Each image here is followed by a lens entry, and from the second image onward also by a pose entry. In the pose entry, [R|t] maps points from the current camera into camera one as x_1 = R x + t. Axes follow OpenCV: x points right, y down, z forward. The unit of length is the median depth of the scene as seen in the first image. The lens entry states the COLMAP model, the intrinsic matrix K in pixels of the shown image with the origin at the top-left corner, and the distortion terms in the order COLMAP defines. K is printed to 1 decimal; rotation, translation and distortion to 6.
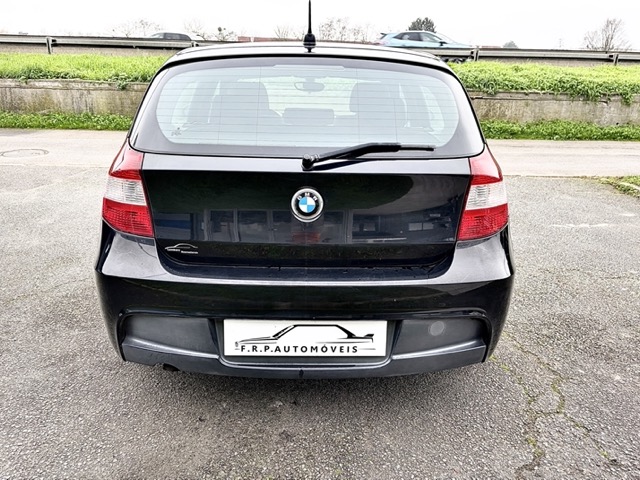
lens RADIAL K [[480.8, 0, 320.1], [0, 480.8, 239.6], [0, 0, 1]] dist [0.058772, -0.065816]
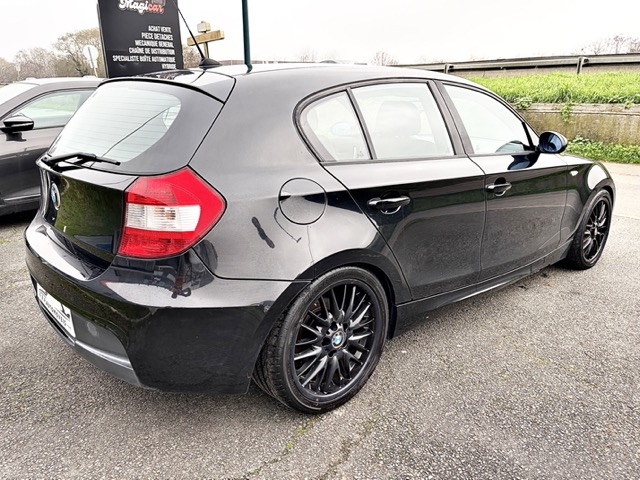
lens RADIAL K [[480.8, 0, 317.2], [0, 480.8, 239.5], [0, 0, 1]] dist [0.058772, -0.065816]
pose [[0.647906, 0.201321, -0.734635, 0.198195], [-0.229662, 0.971190, 0.063599, -0.028855], [0.726274, 0.127511, 0.675476, 0.092661]]
